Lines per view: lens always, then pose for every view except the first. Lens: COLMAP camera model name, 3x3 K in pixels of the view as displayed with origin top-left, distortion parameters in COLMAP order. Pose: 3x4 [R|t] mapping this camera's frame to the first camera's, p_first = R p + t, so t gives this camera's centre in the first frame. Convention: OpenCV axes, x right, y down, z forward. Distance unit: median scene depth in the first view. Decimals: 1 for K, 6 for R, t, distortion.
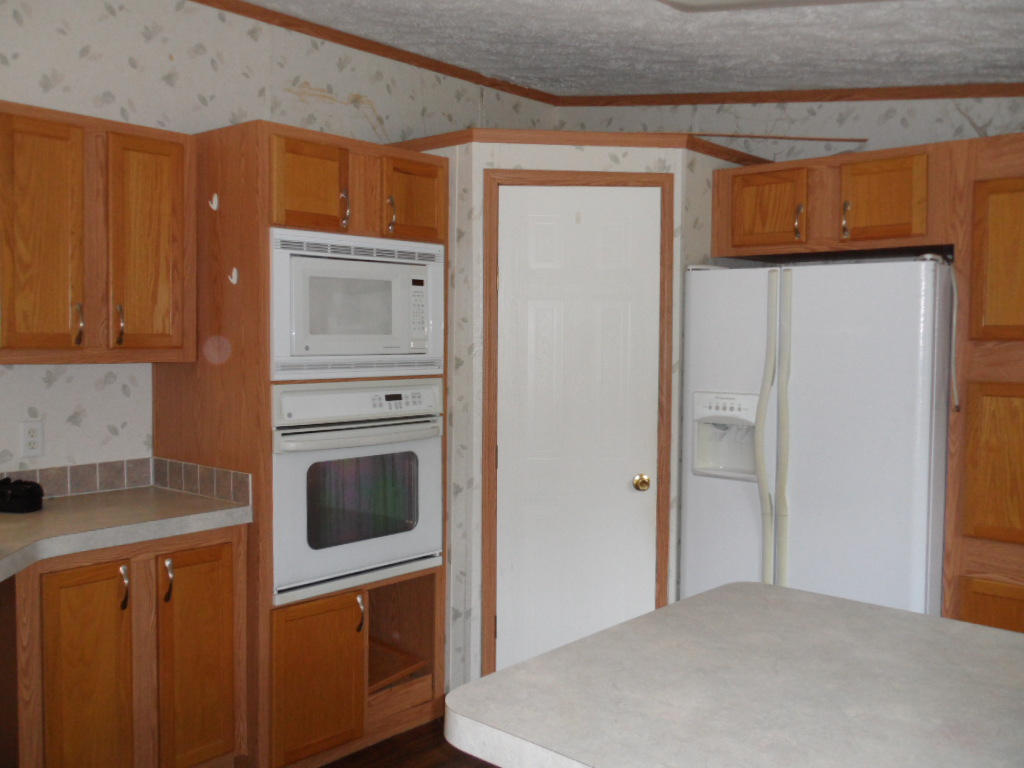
lens RADIAL K [[964.7, 0, 512.0], [0, 964.7, 384.0], [0, 0, 1]] dist [-0.016846, 0.011262]
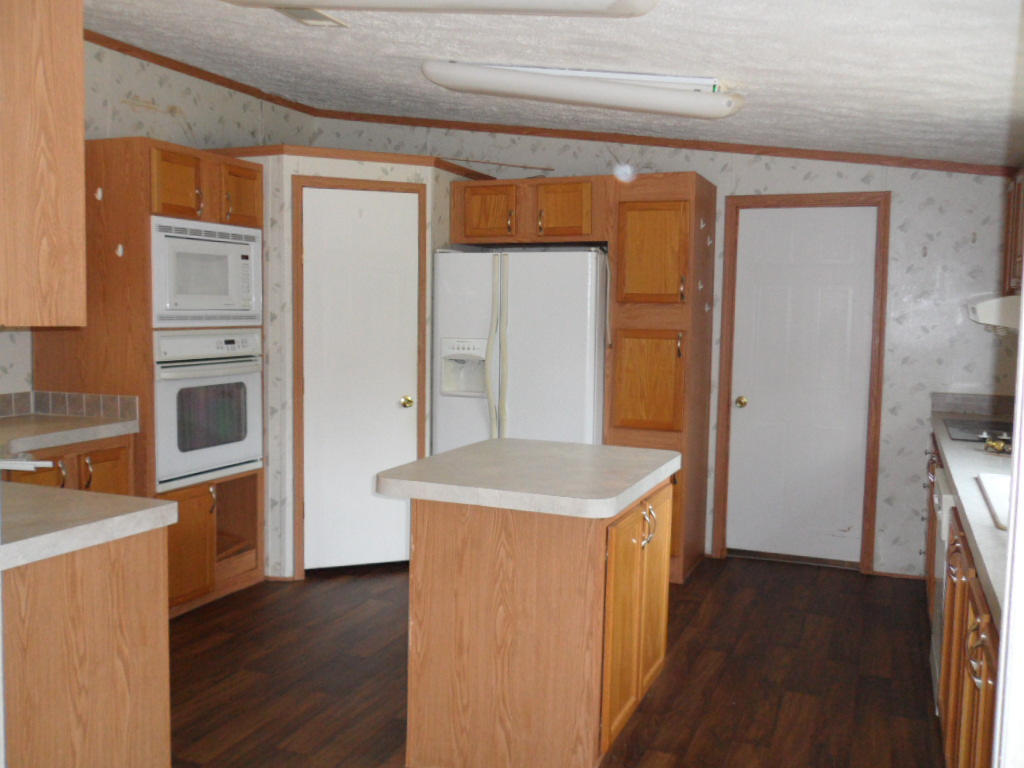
lens RADIAL K [[952.3, 0, 512.0], [0, 952.3, 384.0], [0, 0, 1]] dist [-0.012713, -0.097054]
pose [[0.943599, -0.020532, 0.330452, -0.186472], [0.010408, 0.999421, 0.032380, 0.032792], [-0.330926, -0.027114, 0.943267, -0.381732]]
